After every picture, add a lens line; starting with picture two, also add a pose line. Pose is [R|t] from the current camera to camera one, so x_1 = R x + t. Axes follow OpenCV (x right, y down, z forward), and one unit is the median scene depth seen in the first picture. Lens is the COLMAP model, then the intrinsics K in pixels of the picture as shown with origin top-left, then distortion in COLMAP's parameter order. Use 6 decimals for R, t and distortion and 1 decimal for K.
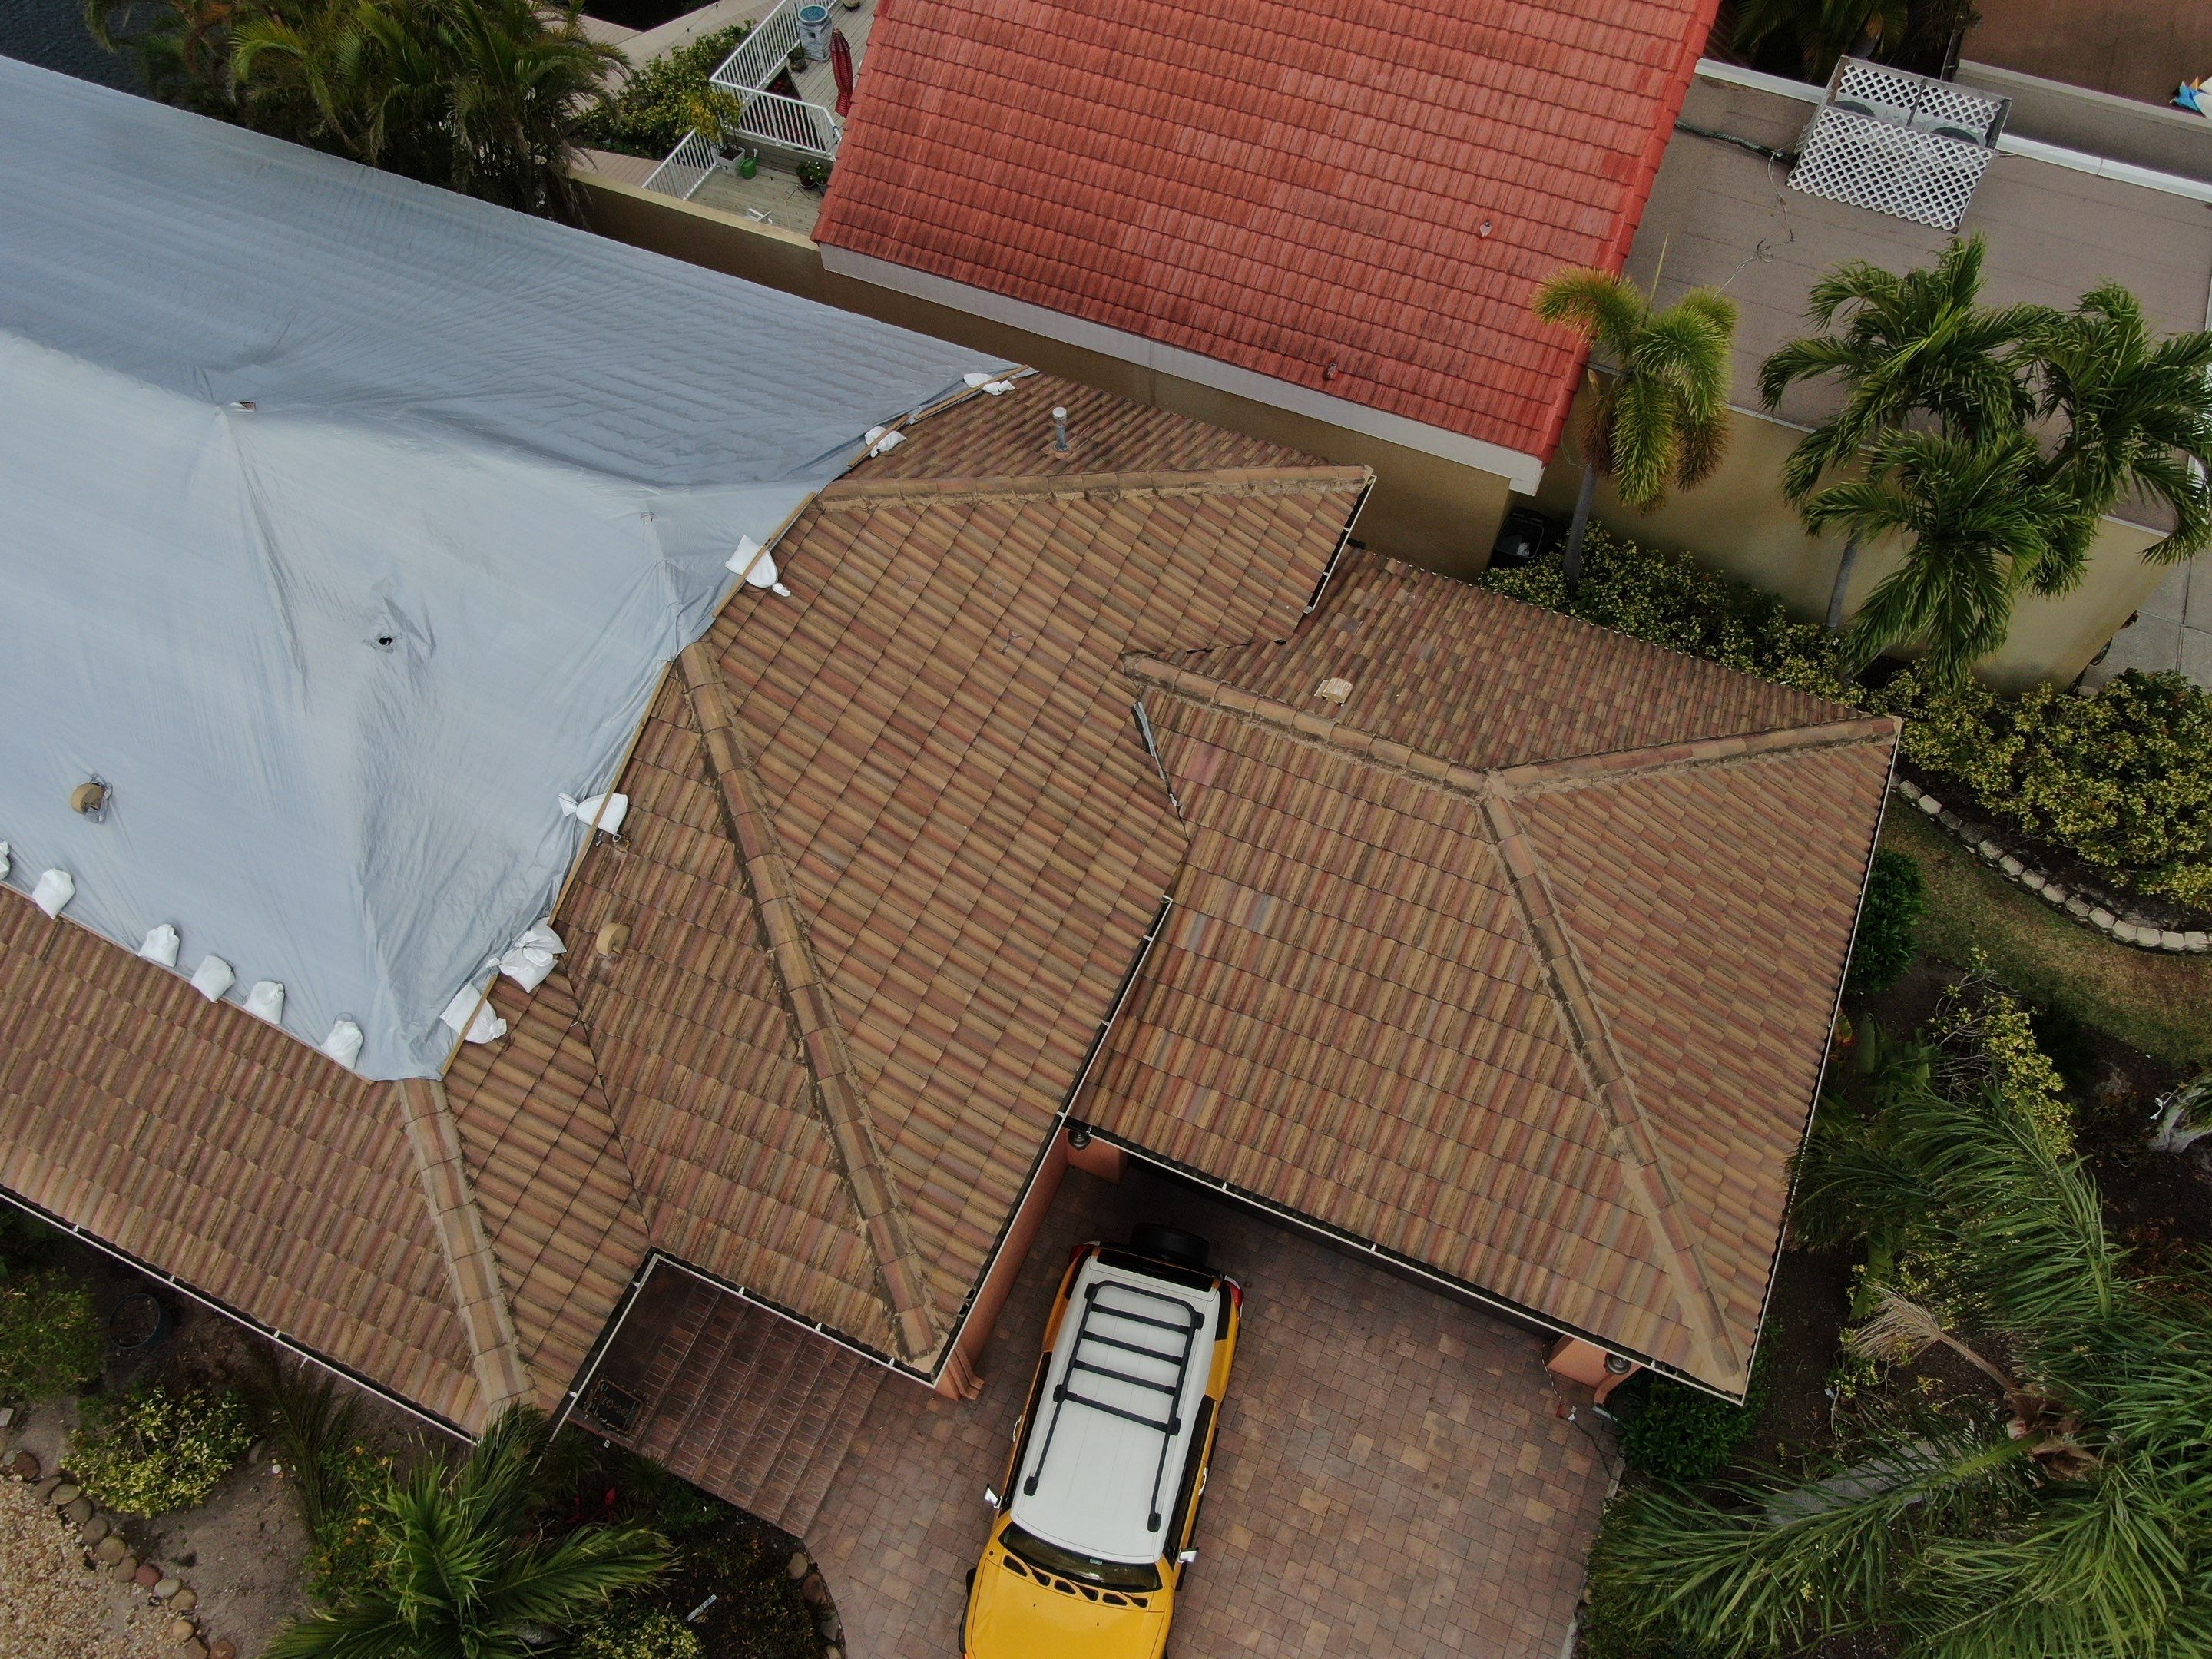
lens RADIAL K [[1581.3, 0, 1107.8], [0, 1581.3, 834.0], [0, 0, 1]] dist [-0.027579, 0.014877]
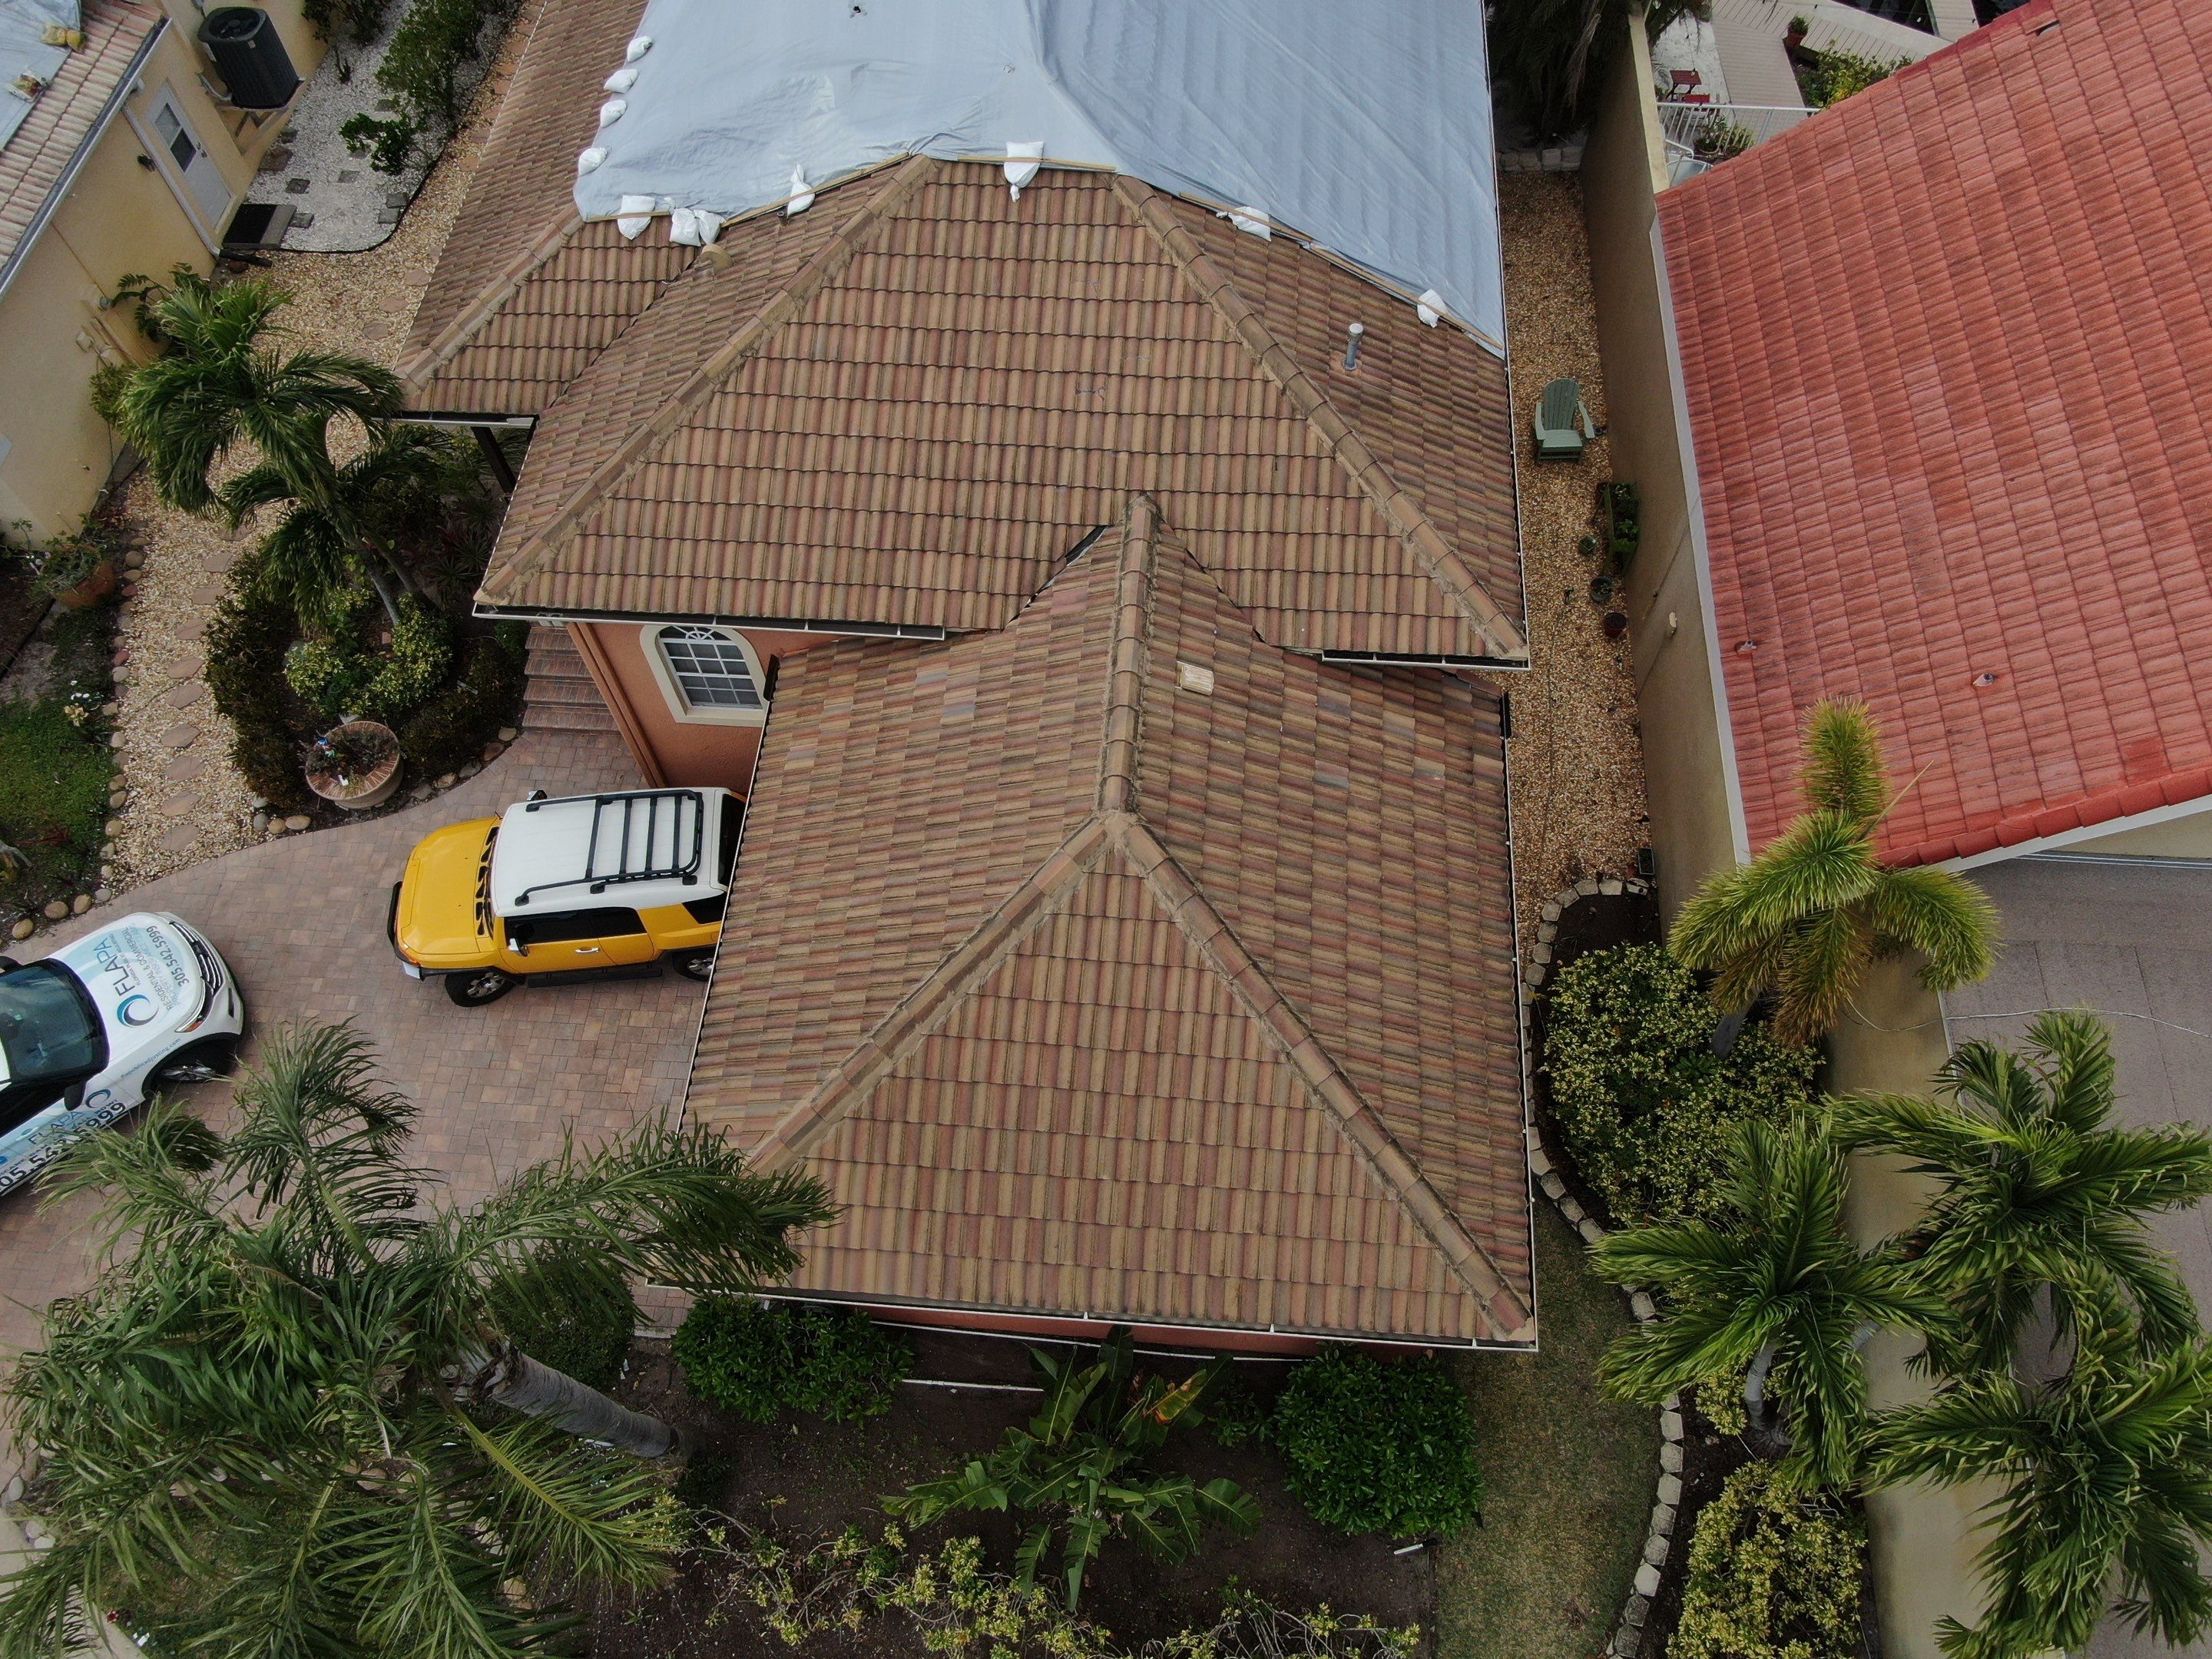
lens RADIAL K [[1581.3, 0, 1107.8], [0, 1581.3, 834.0], [0, 0, 1]] dist [-0.027579, 0.014877]
pose [[0.337427, 0.824334, -0.454552, 0.680825], [-0.804436, 0.503291, 0.315566, -0.321980], [0.488904, 0.259177, 0.832947, 0.209296]]
